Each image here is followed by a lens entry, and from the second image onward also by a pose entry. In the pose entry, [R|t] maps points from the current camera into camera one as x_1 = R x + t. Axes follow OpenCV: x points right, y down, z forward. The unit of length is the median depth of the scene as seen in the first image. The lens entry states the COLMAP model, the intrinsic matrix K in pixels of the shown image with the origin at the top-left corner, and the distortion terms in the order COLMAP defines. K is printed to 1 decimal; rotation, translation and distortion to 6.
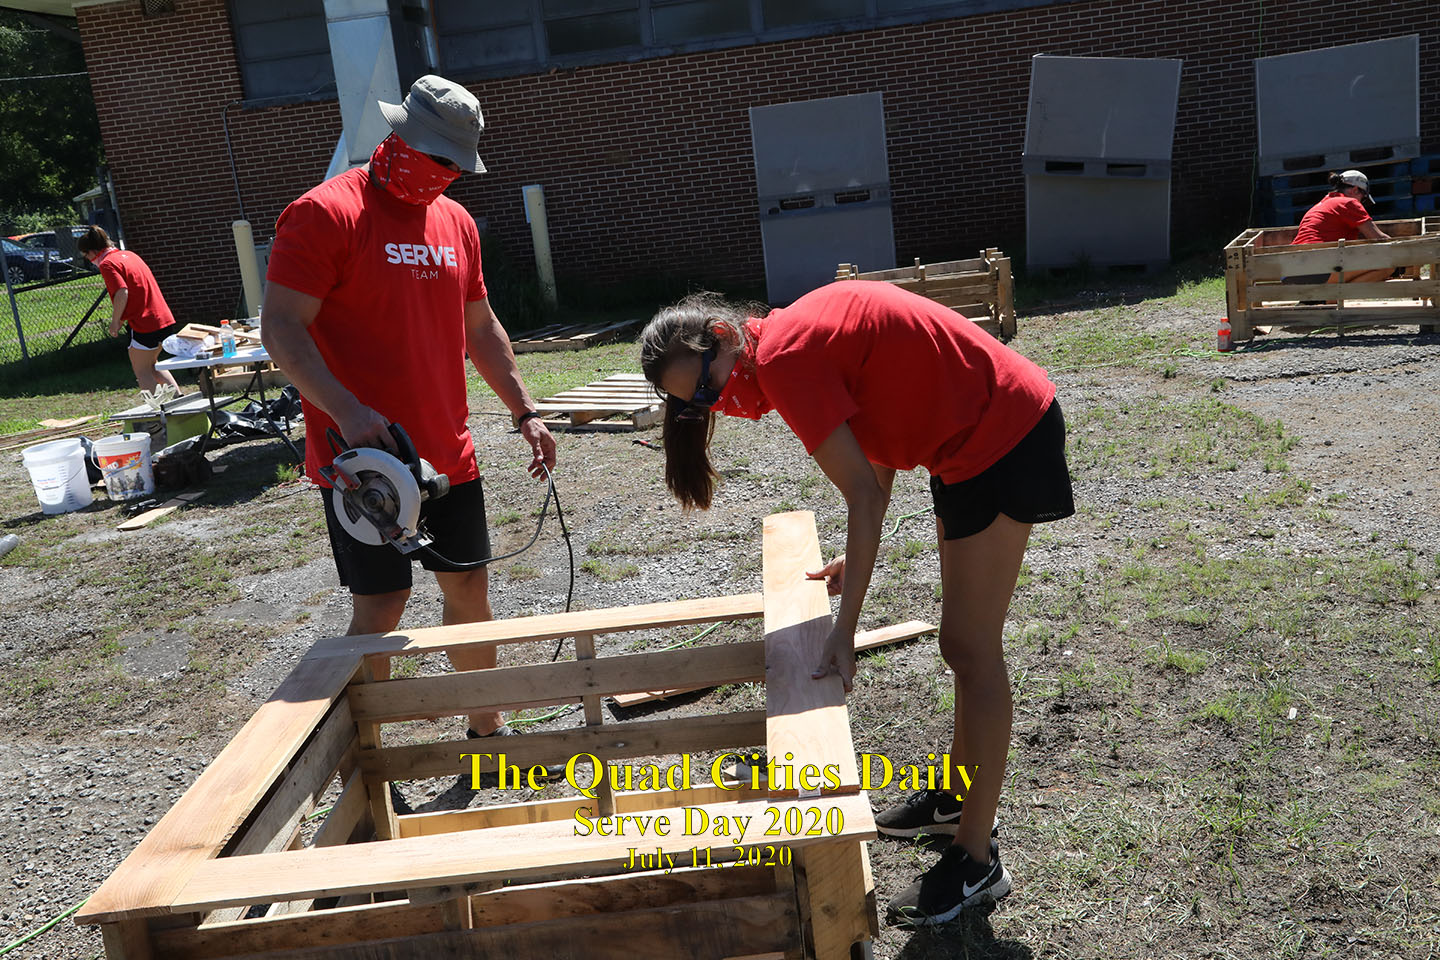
lens RADIAL K [[1429.9, 0, 715.2], [0, 1429.9, 475.6], [0, 0, 1]] dist [0.020432, 0.000000]
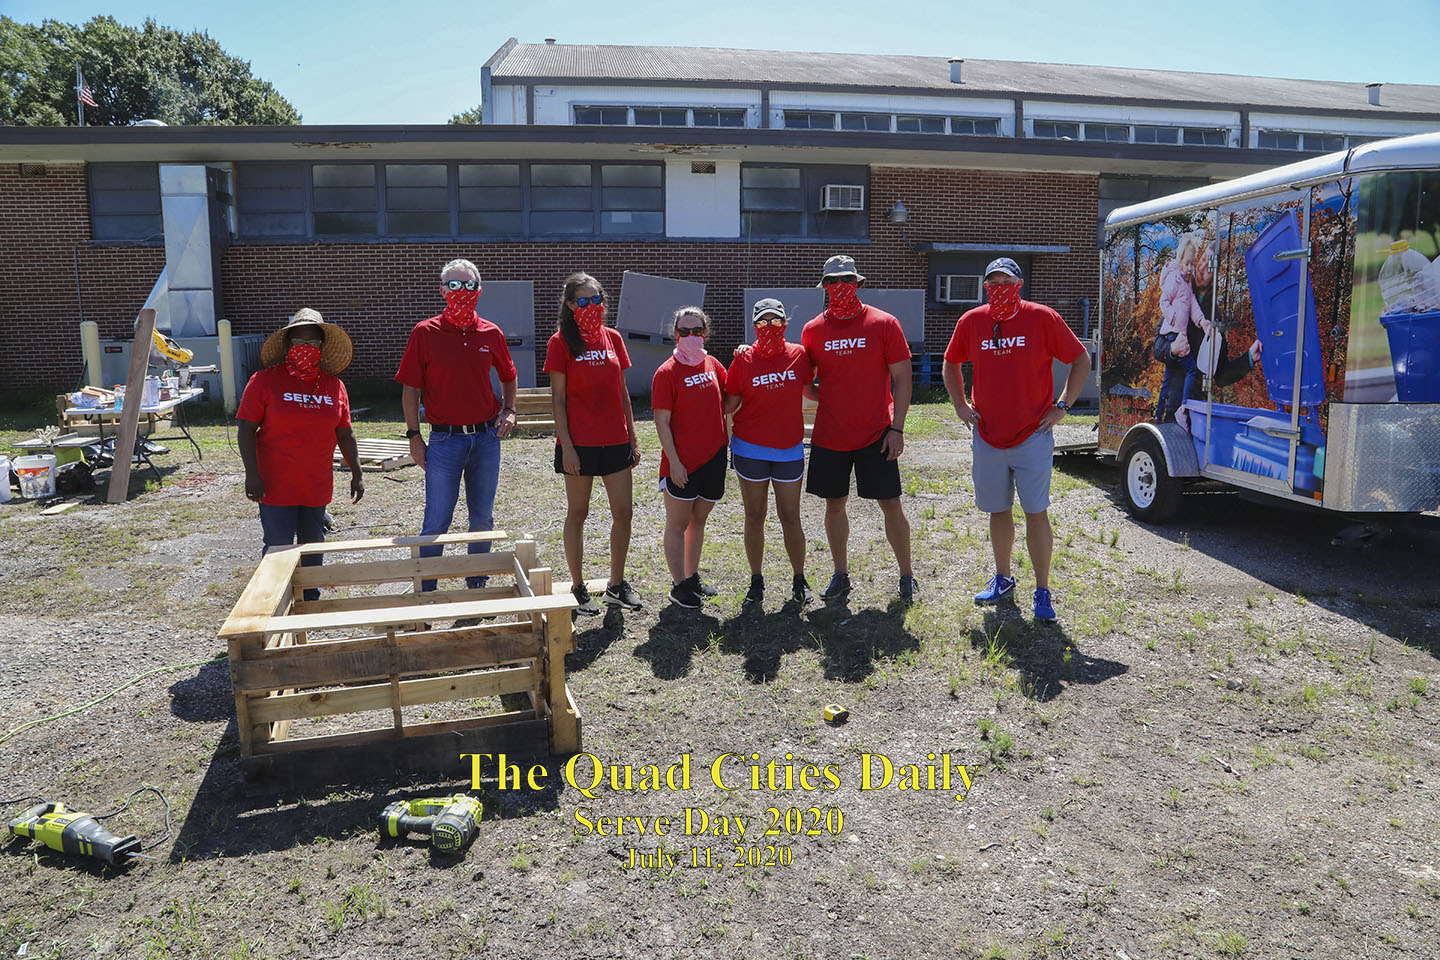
lens RADIAL K [[1007.9, 0, 717.4], [0, 1007.9, 481.5], [0, 0, 1]] dist [-0.031066, -0.003214]
pose [[0.944020, 0.047943, 0.326386, -0.074779], [-0.027834, 0.997431, -0.066009, 0.048383], [-0.328713, 0.053230, 0.942929, -0.223197]]
